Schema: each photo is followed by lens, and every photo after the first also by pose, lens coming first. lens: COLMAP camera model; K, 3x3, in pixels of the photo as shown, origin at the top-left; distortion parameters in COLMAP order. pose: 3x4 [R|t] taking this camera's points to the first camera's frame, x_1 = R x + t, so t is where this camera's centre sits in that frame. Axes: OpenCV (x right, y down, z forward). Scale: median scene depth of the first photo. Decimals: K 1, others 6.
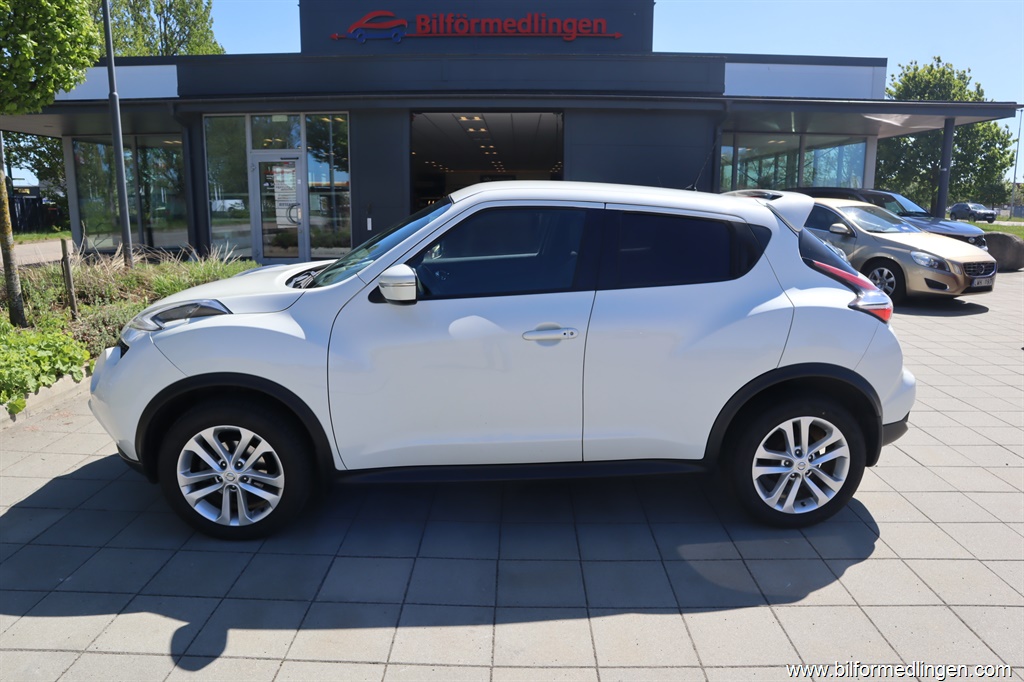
lens RADIAL K [[710.2, 0, 512.0], [0, 710.2, 341.0], [0, 0, 1]] dist [-0.124802, 0.078817]
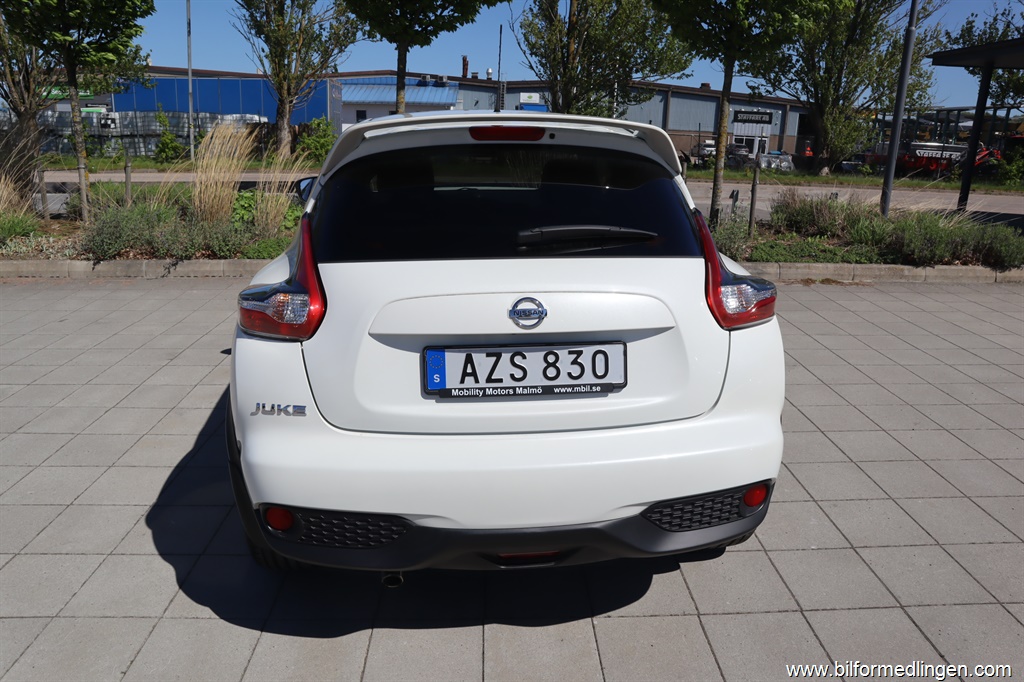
lens RADIAL K [[710.2, 0, 512.0], [0, 710.2, 341.0], [0, 0, 1]] dist [-0.124802, 0.078817]
pose [[0.040647, 0.291619, -0.955671, 1.170509], [-0.221853, 0.935220, 0.275942, -0.245483], [0.974232, 0.200802, 0.102711, 1.198089]]
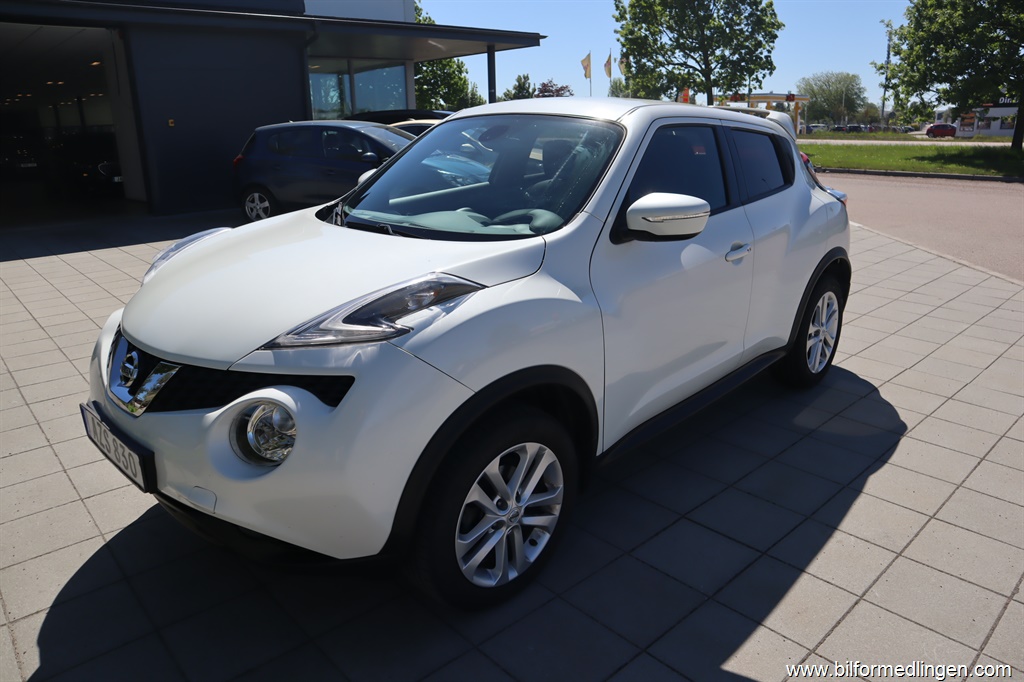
lens RADIAL K [[710.2, 0, 512.0], [0, 710.2, 341.0], [0, 0, 1]] dist [-0.124802, 0.078817]
pose [[0.730011, -0.221539, 0.646533, -0.823853], [0.158777, 0.975096, 0.154846, -0.088967], [-0.664736, -0.010385, 0.747006, 0.456207]]
